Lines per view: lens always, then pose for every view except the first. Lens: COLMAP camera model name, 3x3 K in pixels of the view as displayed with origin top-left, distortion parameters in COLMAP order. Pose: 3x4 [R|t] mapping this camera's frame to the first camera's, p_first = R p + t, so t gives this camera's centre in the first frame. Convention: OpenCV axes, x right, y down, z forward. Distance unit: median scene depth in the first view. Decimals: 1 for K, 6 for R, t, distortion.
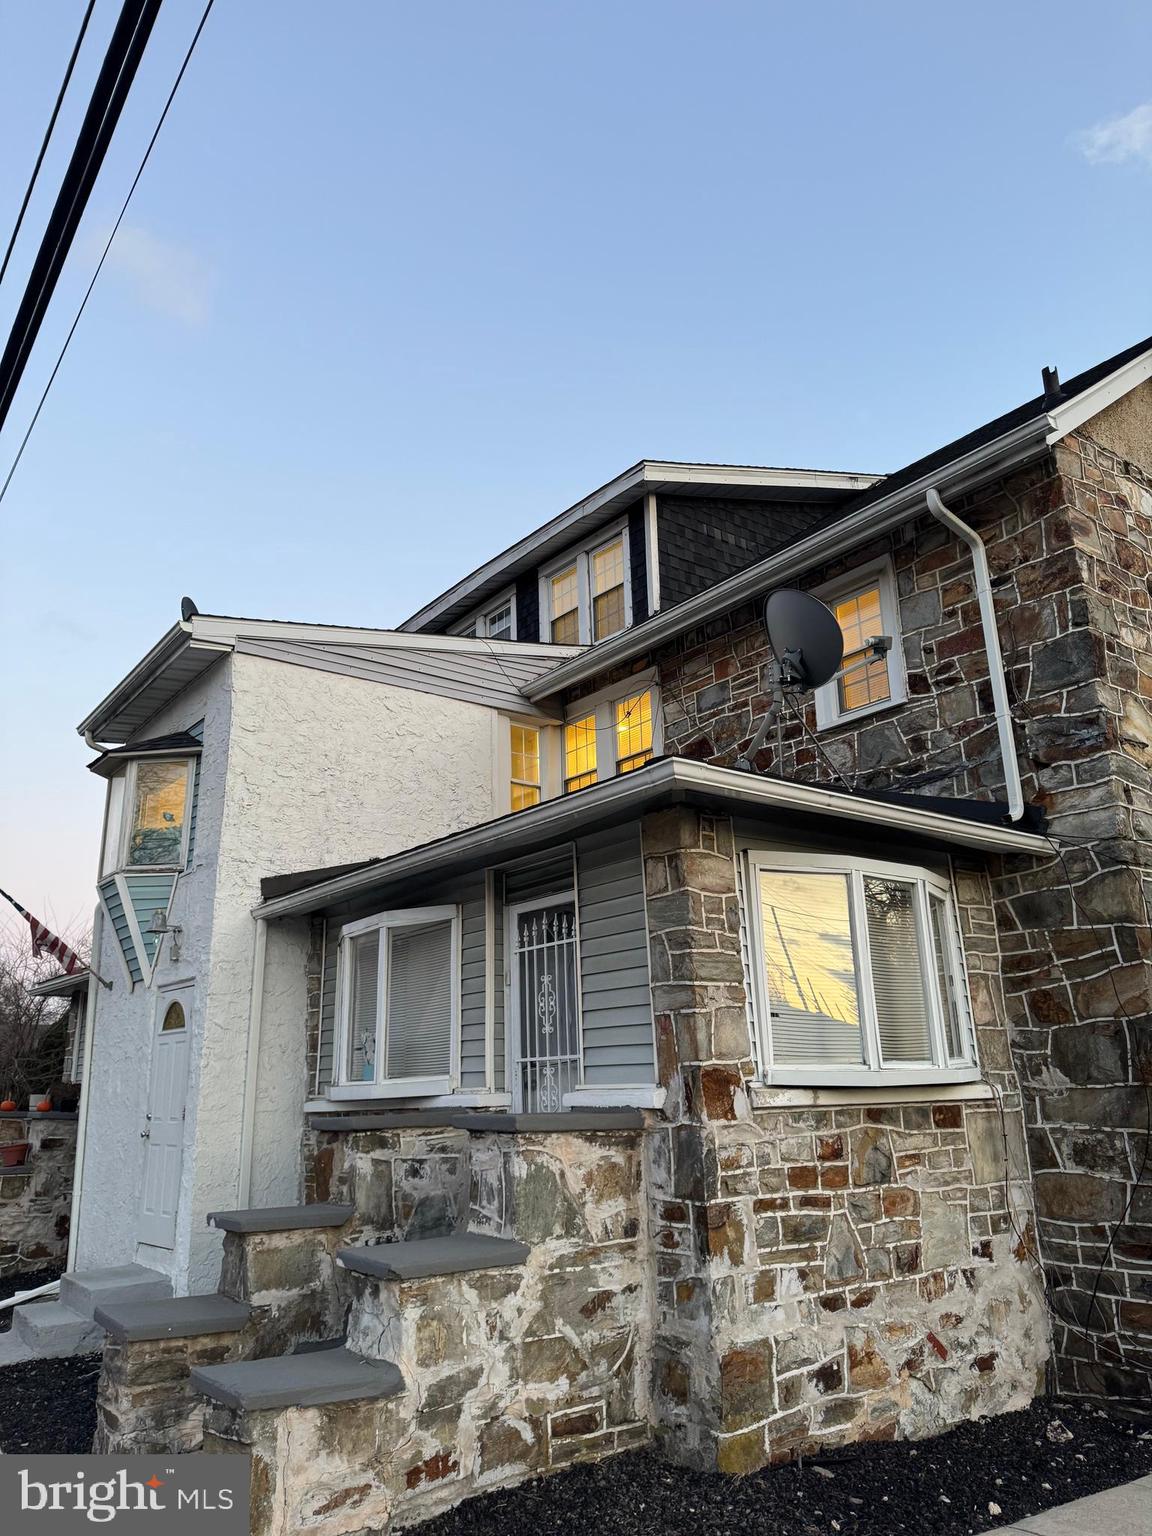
lens RADIAL K [[1073.5, 0, 593.9], [0, 1073.5, 765.2], [0, 0, 1]] dist [0.064554, -0.076502]
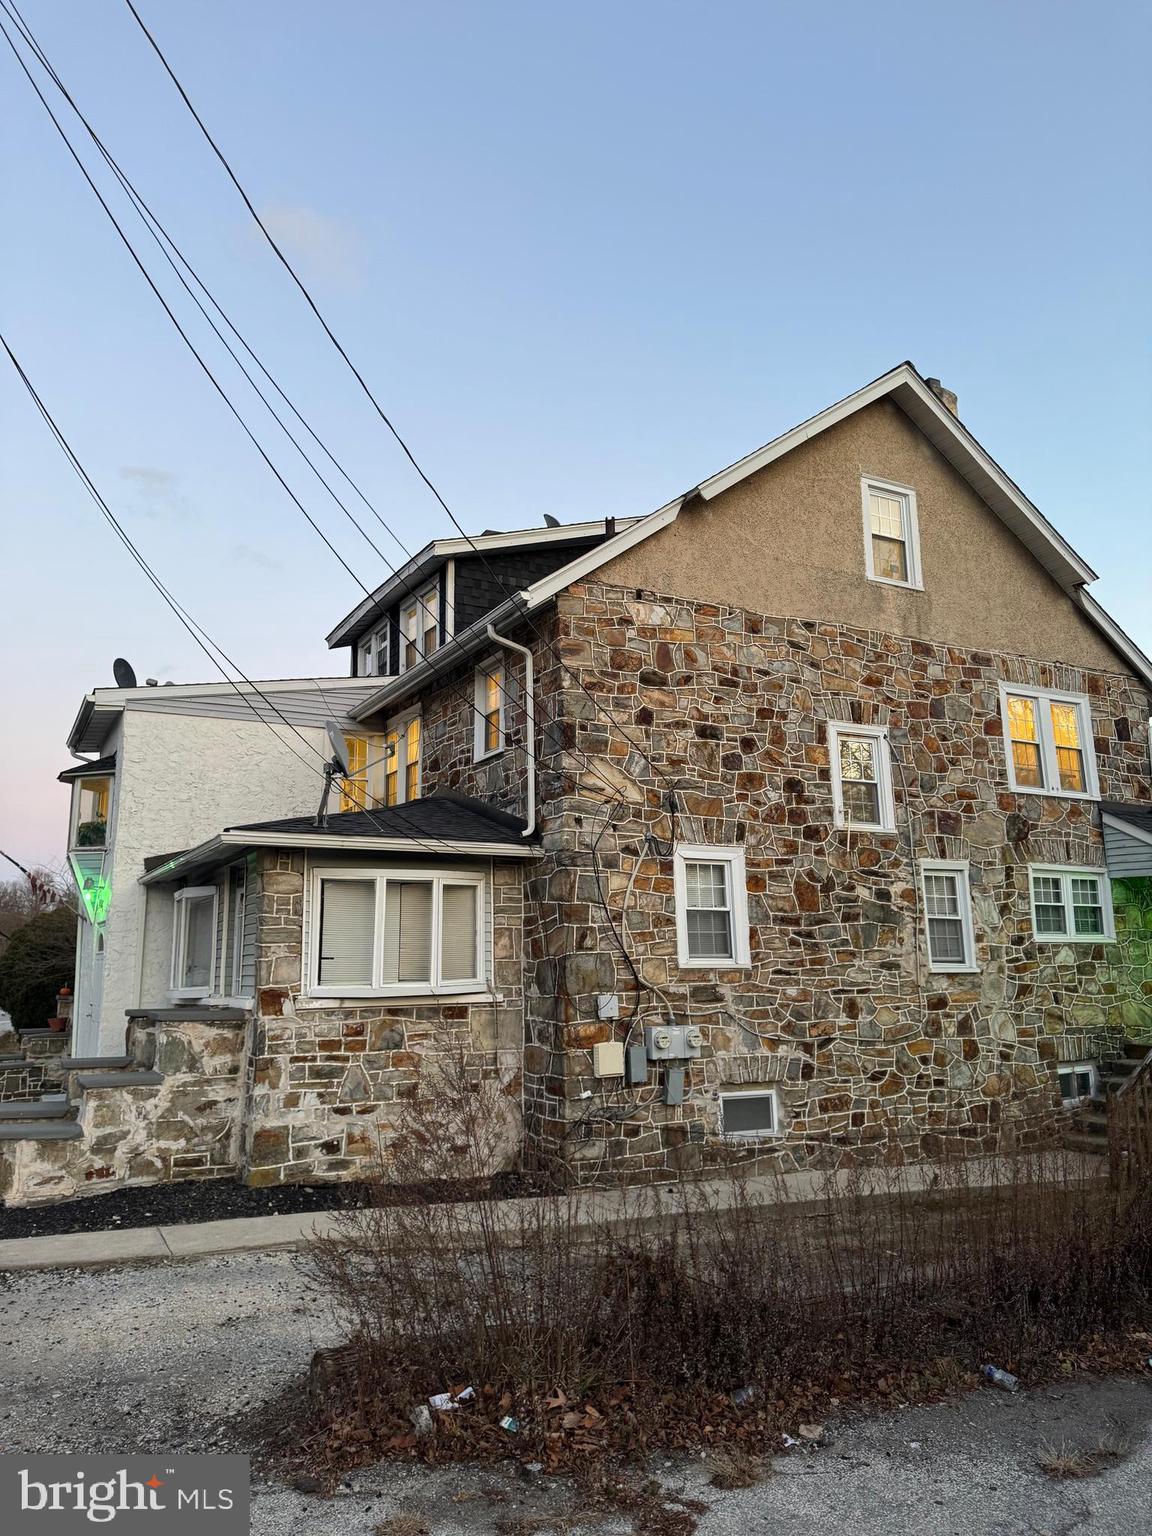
lens RADIAL K [[1073.5, 0, 580.8], [0, 1073.5, 744.2], [0, 0, 1]] dist [0.064554, -0.076502]
pose [[0.988301, -0.018802, -0.151355, 1.052810], [0.031431, 0.996179, 0.081480, -0.316914], [0.149245, -0.085284, 0.985116, -0.835933]]
